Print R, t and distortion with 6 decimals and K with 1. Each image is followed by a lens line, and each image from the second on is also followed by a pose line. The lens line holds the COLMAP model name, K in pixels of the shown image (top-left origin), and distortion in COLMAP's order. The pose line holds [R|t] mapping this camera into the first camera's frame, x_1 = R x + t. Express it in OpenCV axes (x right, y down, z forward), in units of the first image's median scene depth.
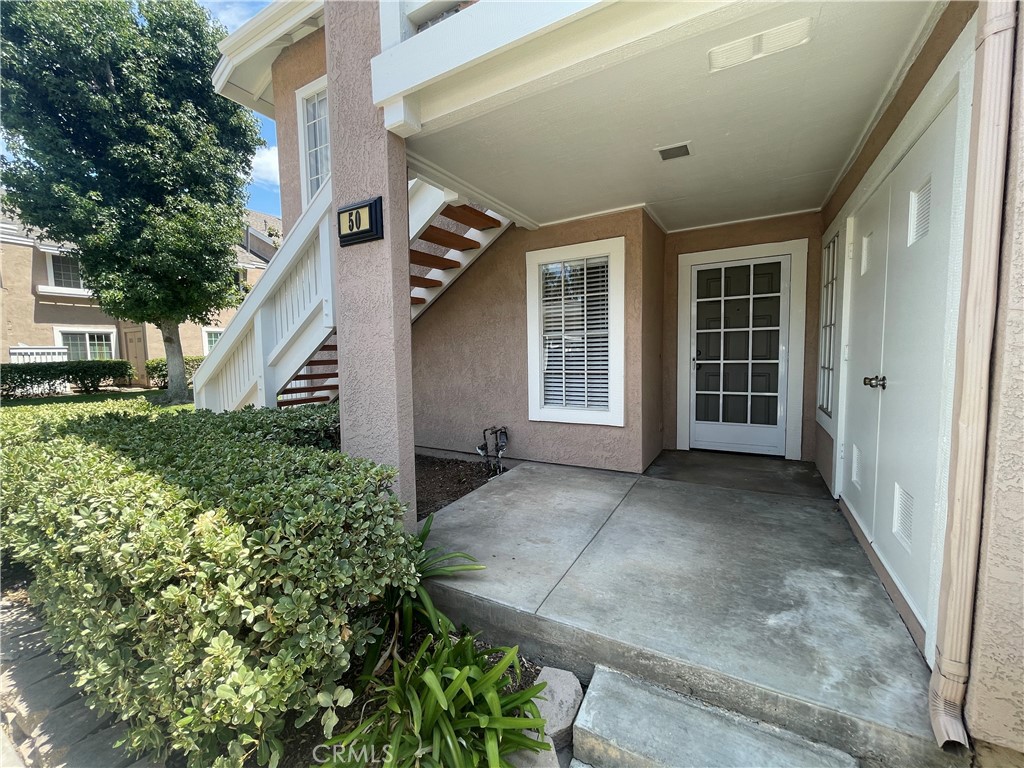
lens RADIAL K [[413.6, 0, 509.3], [0, 413.6, 383.6], [0, 0, 1]] dist [-0.003047, -0.000228]
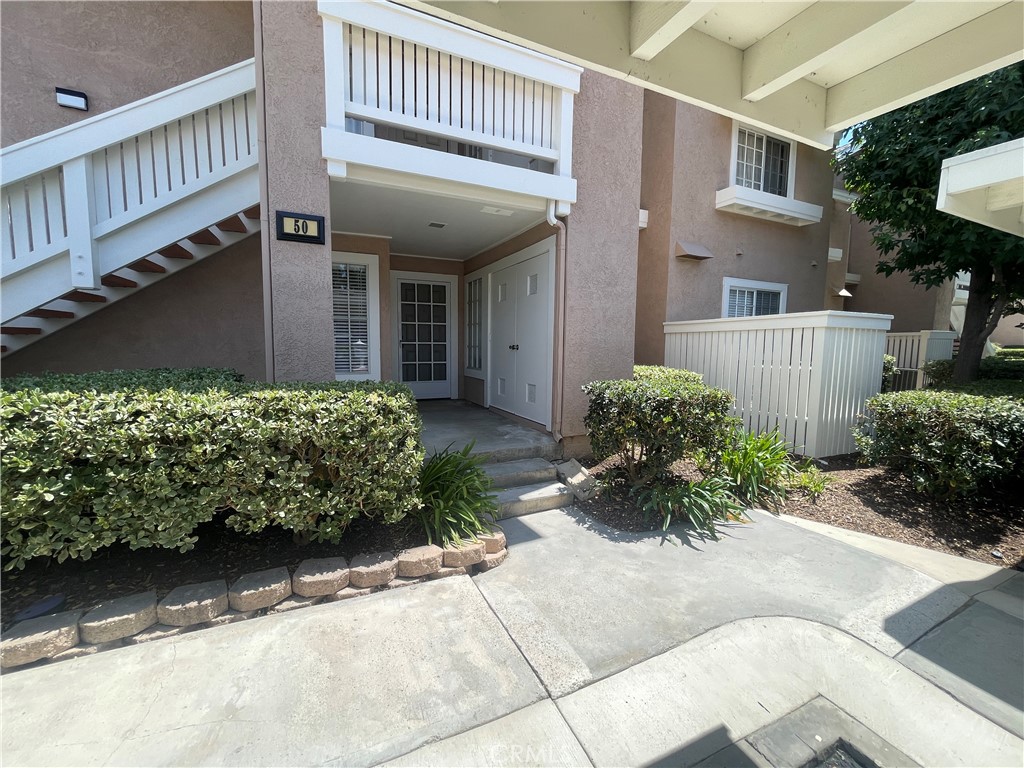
lens RADIAL K [[413.6, 0, 513.3], [0, 413.6, 384.1], [0, 0, 1]] dist [-0.003047, -0.000228]
pose [[0.572109, -0.051038, 0.818588, -0.677825], [0.041591, 0.998583, 0.033192, 0.078684], [-0.819122, 0.015057, 0.573421, -0.244029]]
